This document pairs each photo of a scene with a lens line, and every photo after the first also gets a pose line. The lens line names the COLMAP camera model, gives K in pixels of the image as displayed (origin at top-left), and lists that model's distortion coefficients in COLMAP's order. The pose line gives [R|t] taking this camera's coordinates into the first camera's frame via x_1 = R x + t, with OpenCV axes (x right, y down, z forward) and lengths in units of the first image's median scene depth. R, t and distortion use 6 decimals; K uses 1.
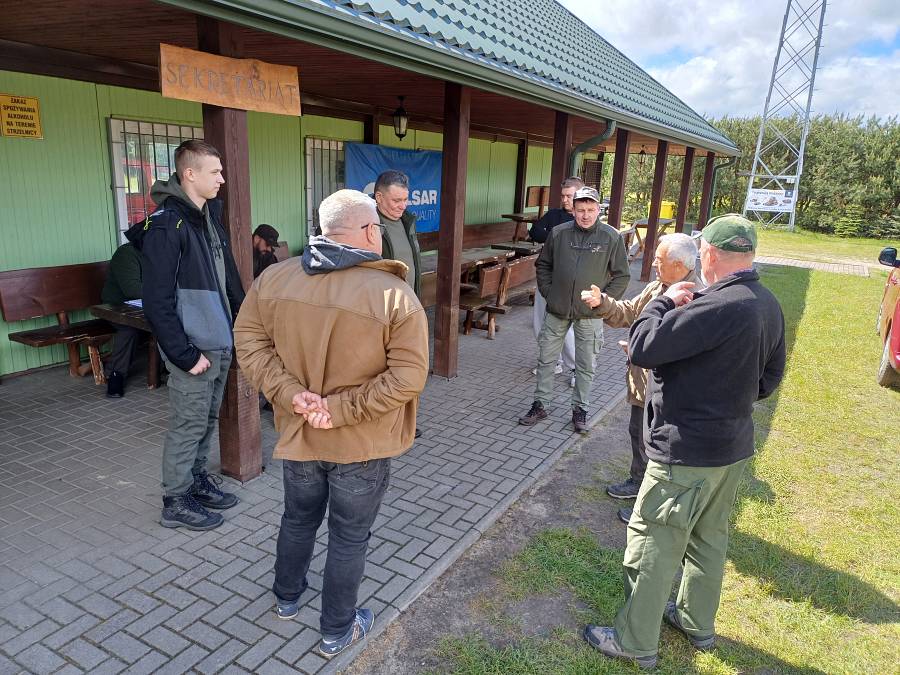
lens RADIAL K [[662.8, 0, 451.4], [0, 662.8, 344.3], [0, 0, 1]] dist [0.064380, -0.041387]
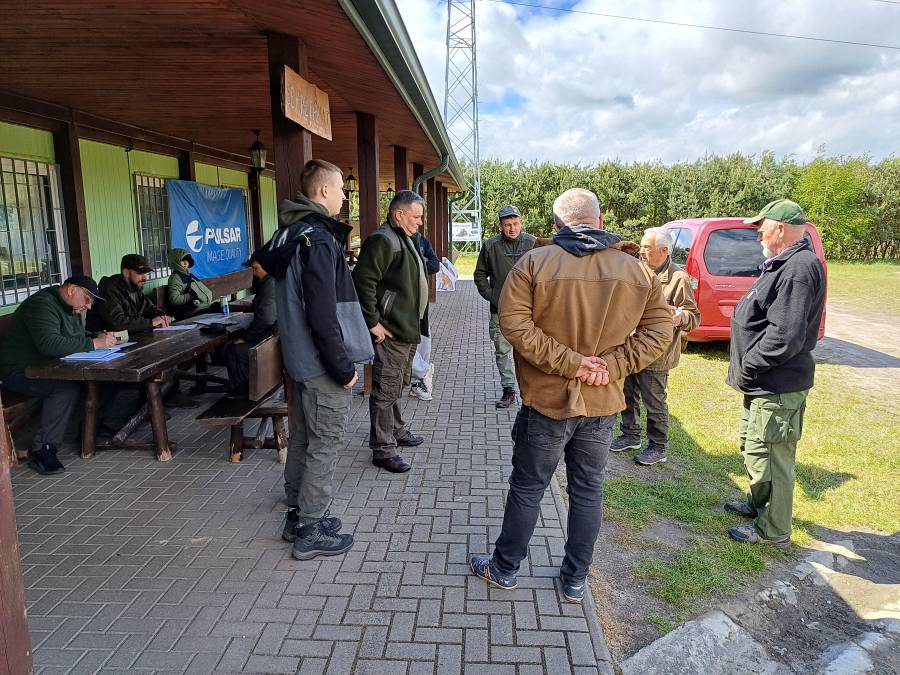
lens RADIAL K [[662.8, 0, 452.6], [0, 662.8, 334.8], [0, 0, 1]] dist [0.064380, -0.041387]
pose [[0.893134, -0.124127, 0.432324, -0.235699], [0.156287, 0.986921, -0.039513, 0.010933], [-0.421765, 0.102857, 0.900852, 0.010438]]
